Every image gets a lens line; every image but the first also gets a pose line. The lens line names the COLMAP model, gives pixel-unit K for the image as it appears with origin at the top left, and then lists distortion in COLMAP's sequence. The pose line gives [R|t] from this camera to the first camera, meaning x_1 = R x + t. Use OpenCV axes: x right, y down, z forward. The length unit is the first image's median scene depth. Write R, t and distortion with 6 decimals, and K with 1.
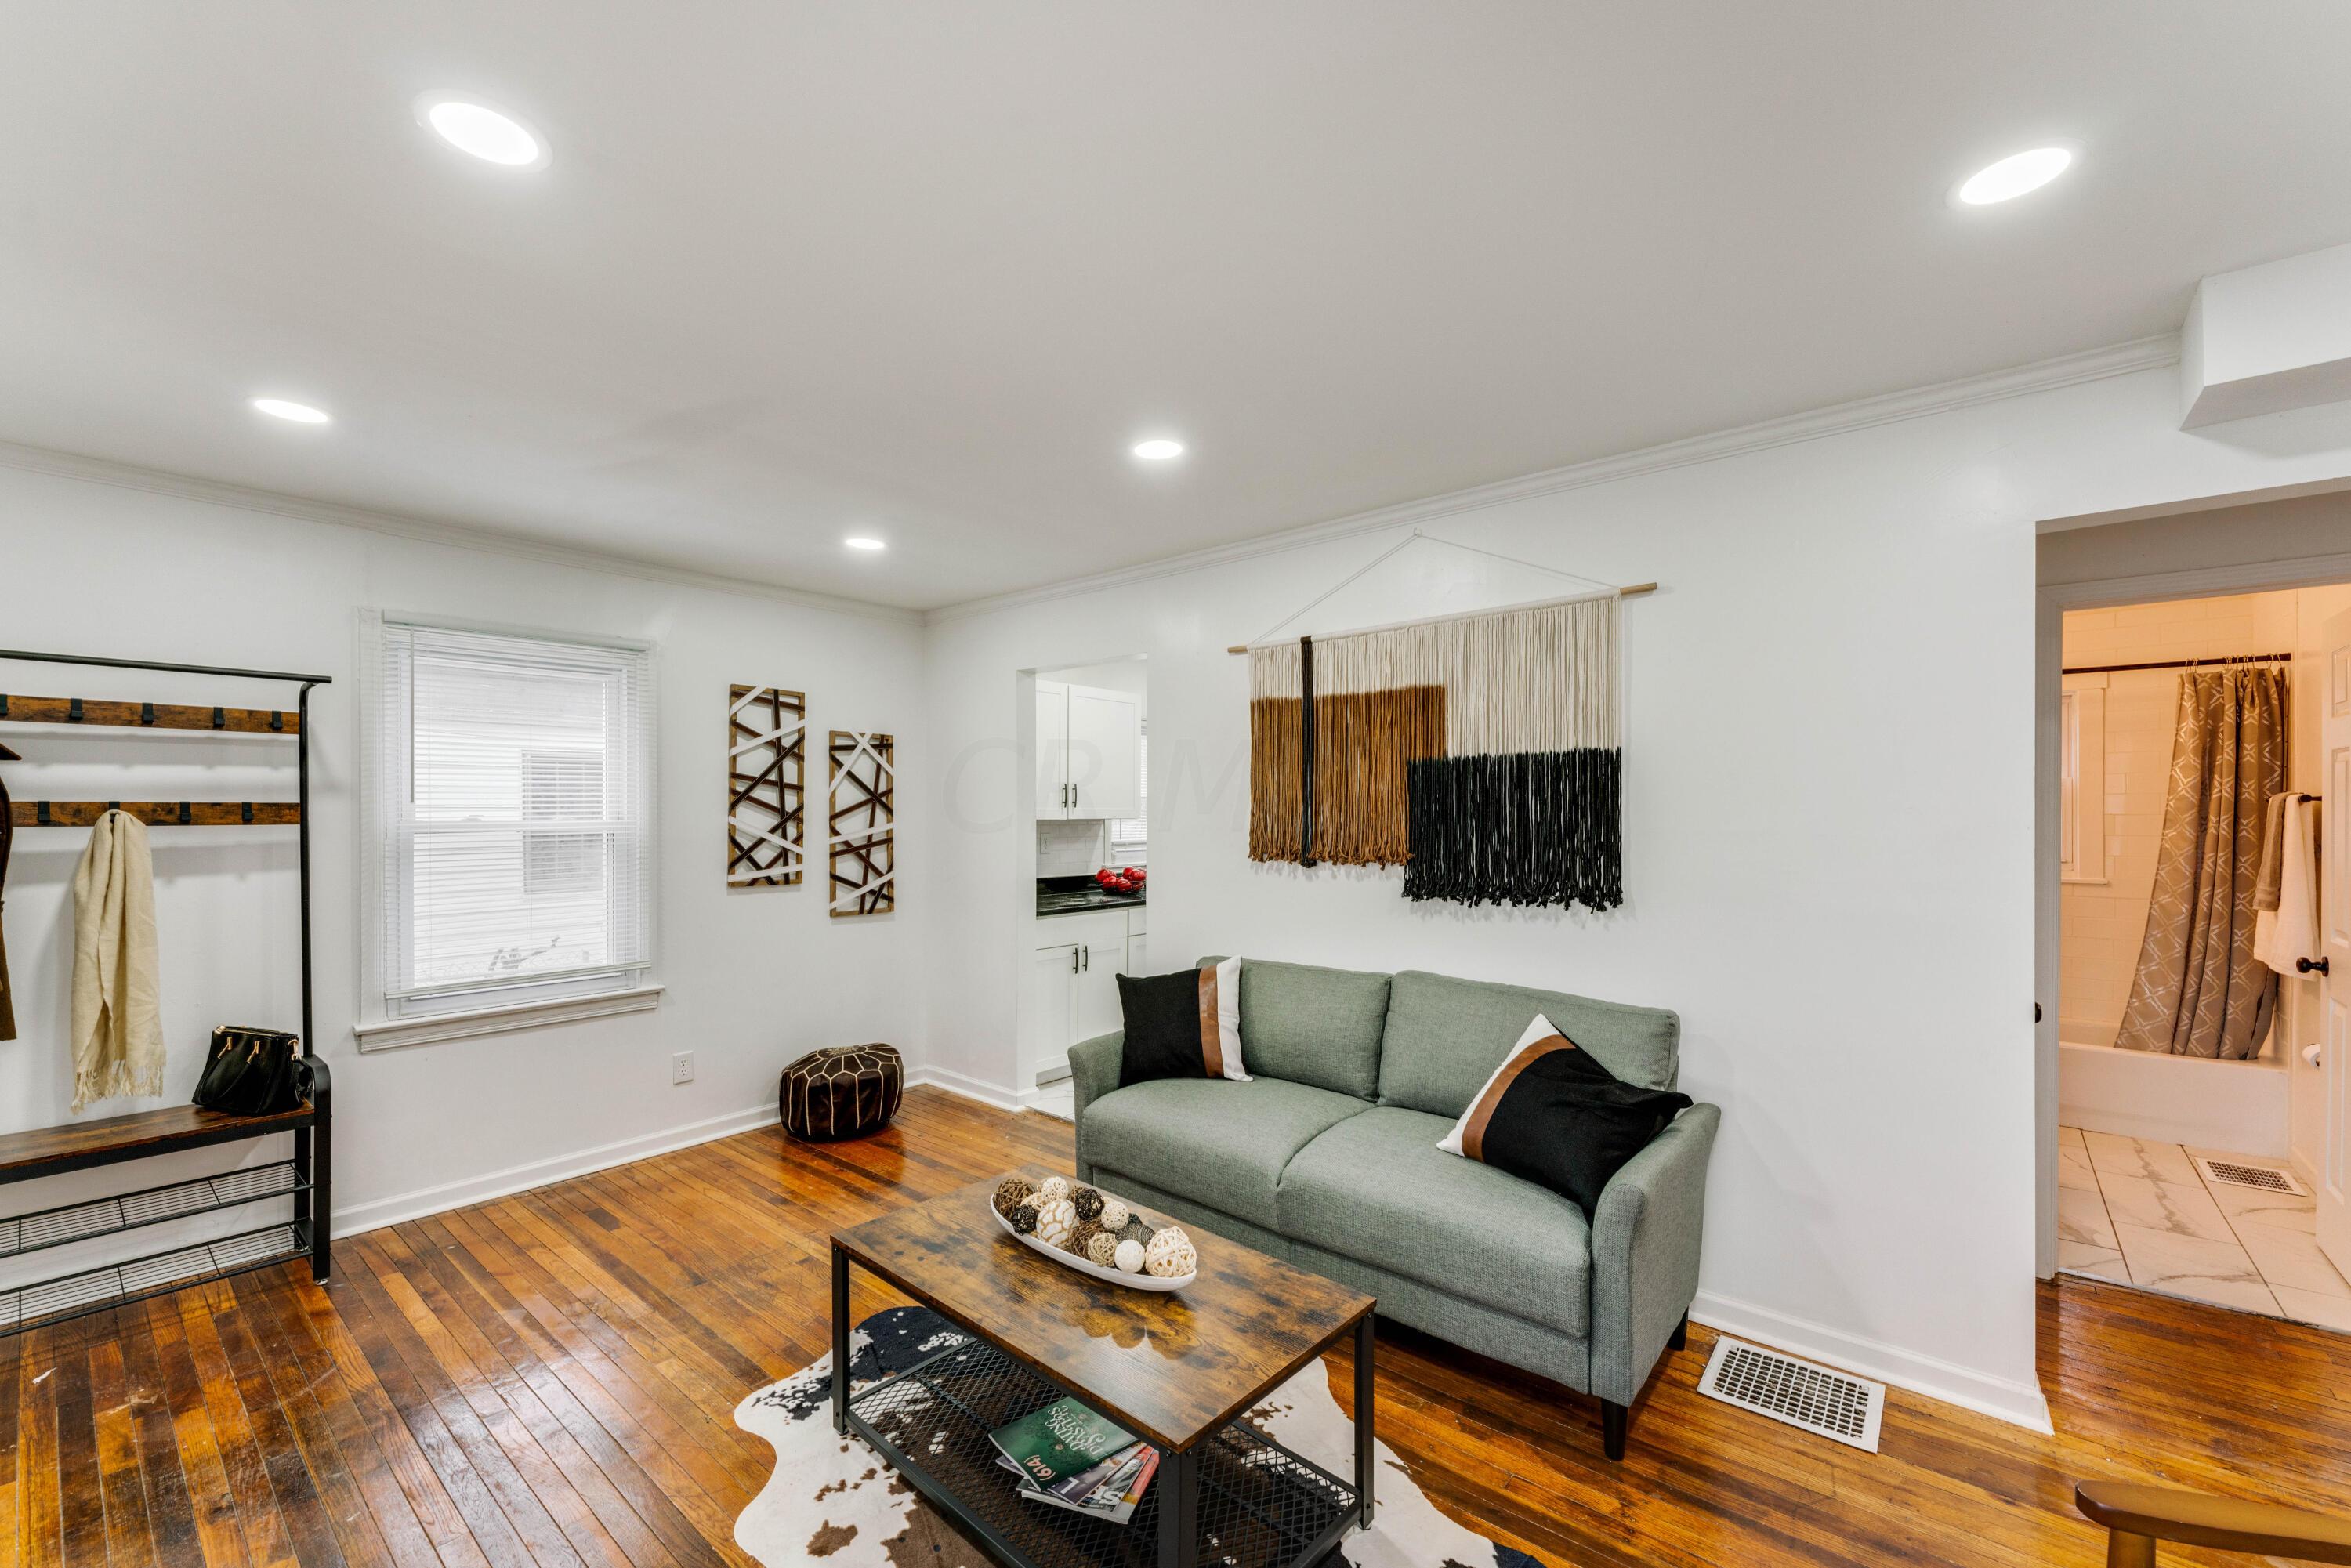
lens RADIAL K [[938.5, 0, 1170.4], [0, 938.5, 800.9], [0, 0, 1]] dist [-0.008785, 0.000409]
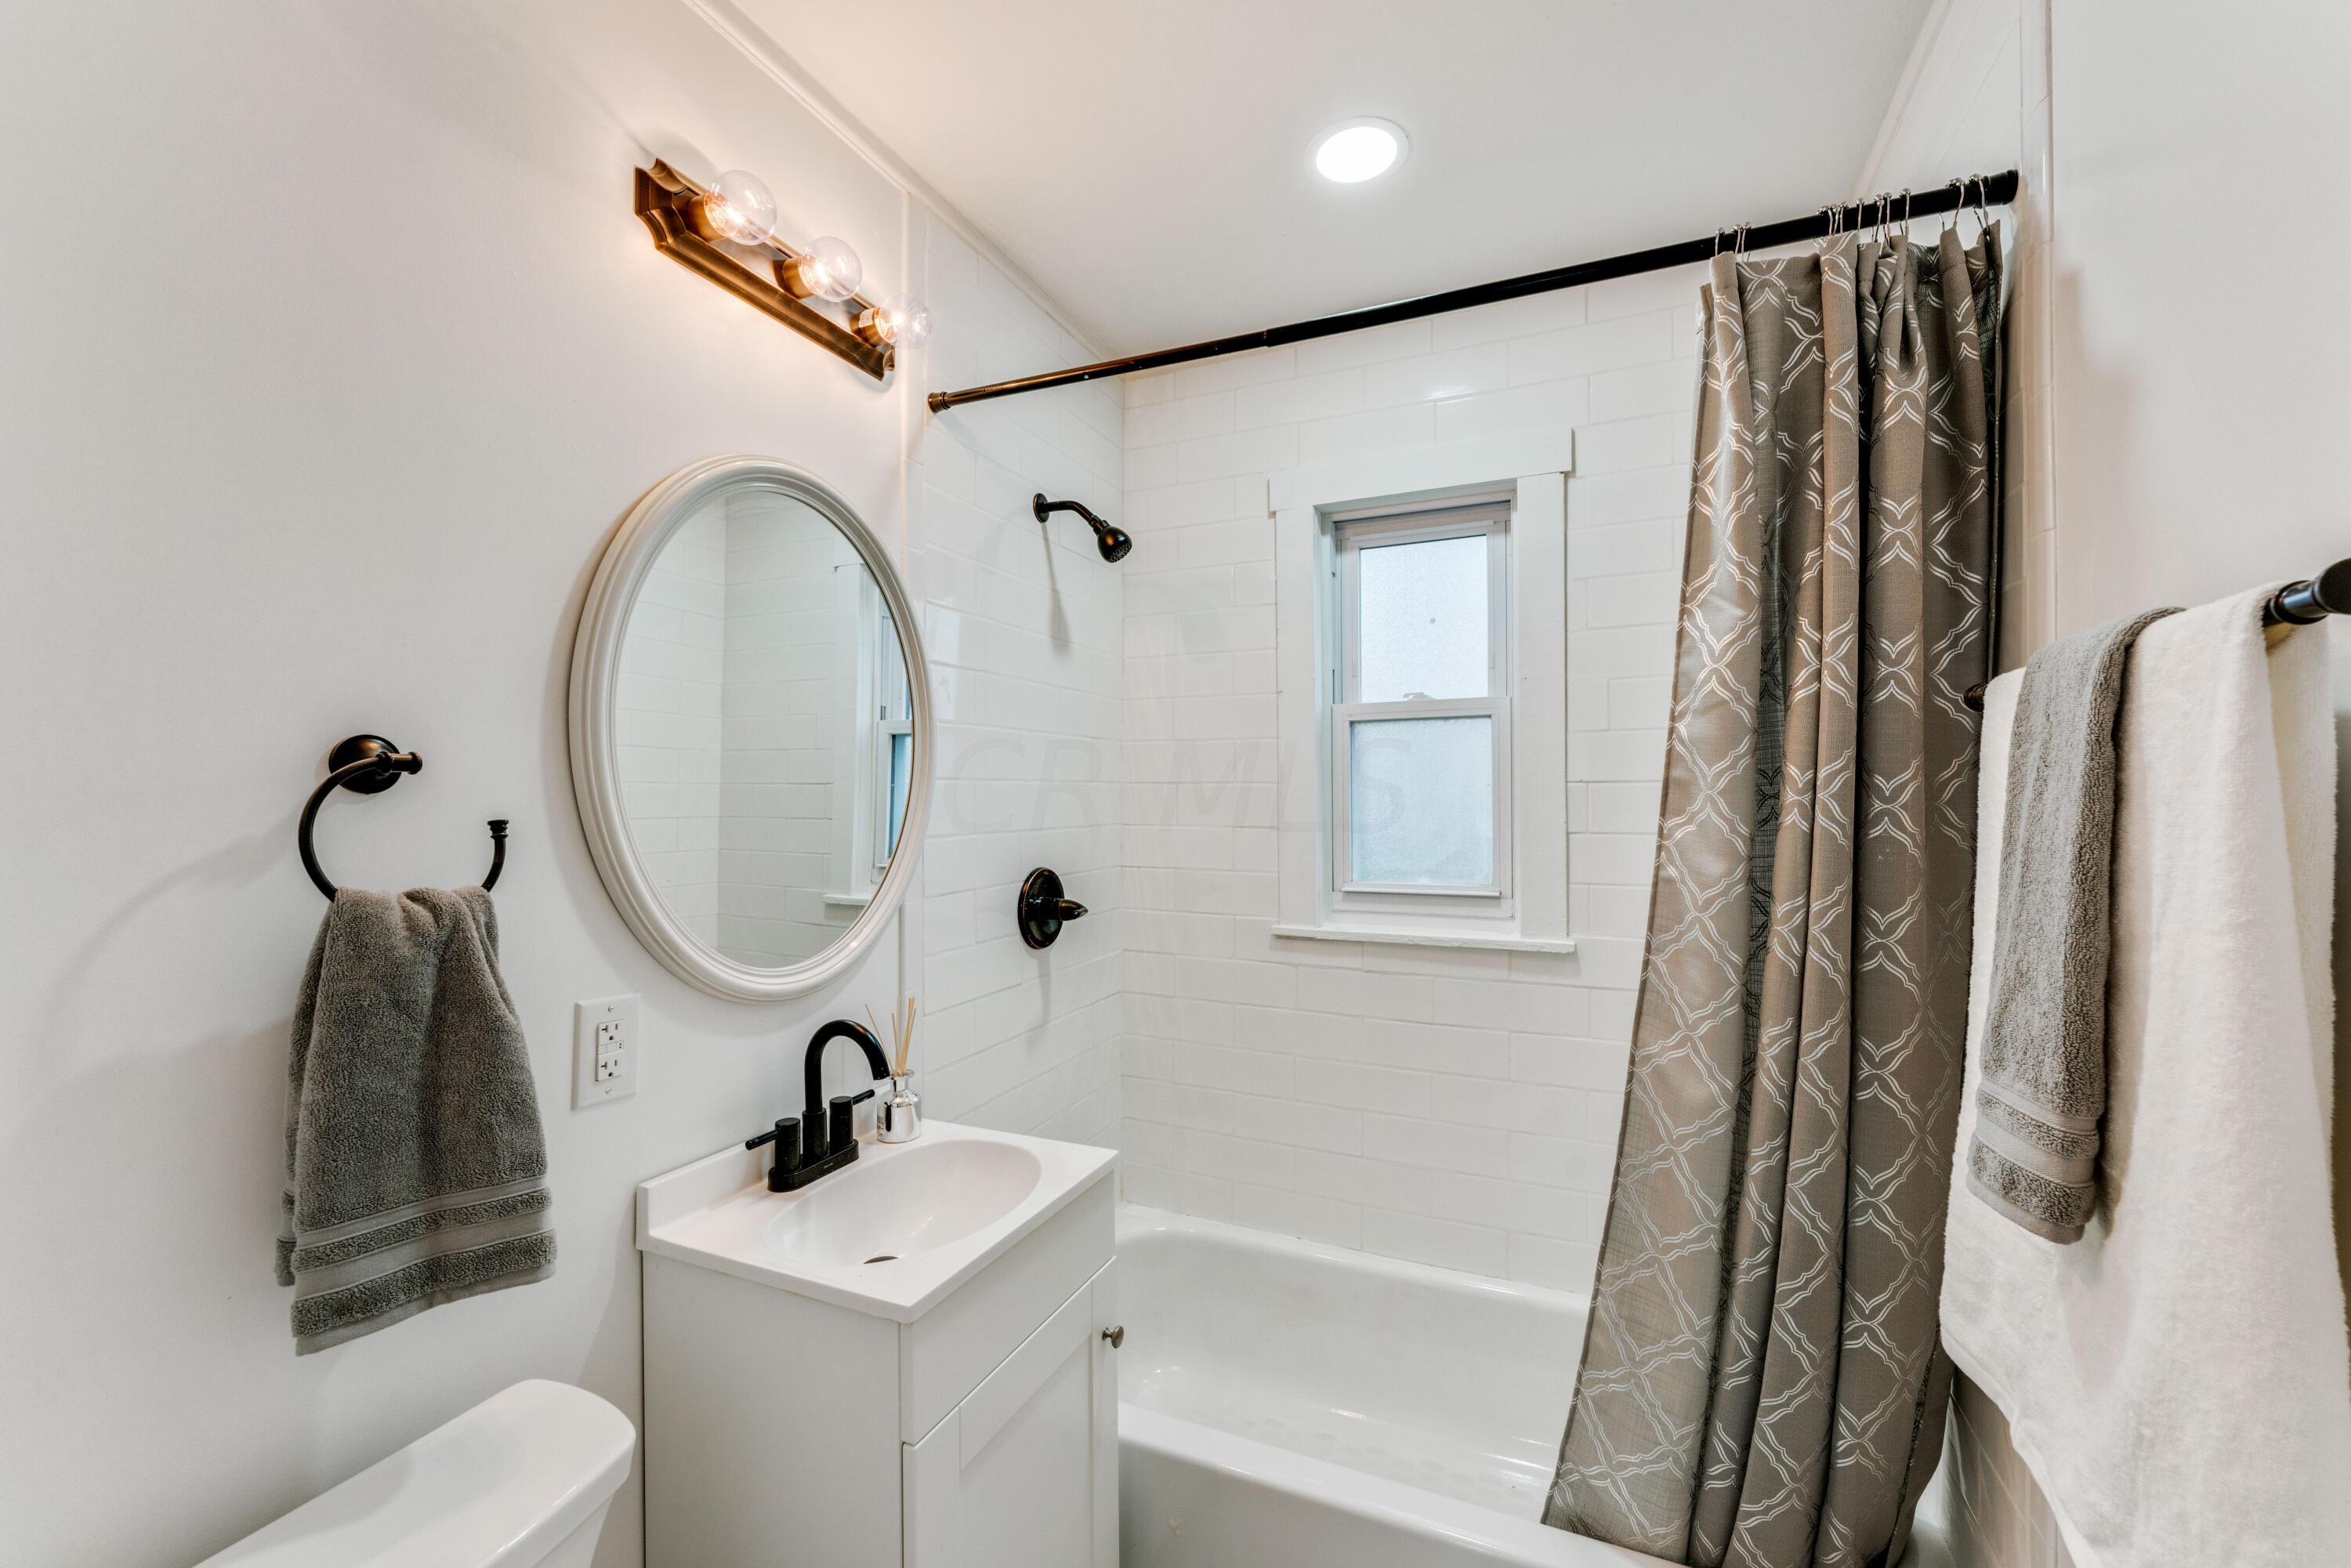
lens RADIAL K [[938.5, 0, 1182.0], [0, 938.5, 790.7], [0, 0, 1]] dist [-0.008785, 0.000409]
pose [[0.960074, -0.001635, 0.279741, 0.869550], [0.003043, 0.999985, -0.004601, 0.024537], [-0.279730, 0.005269, 0.960064, 0.784549]]
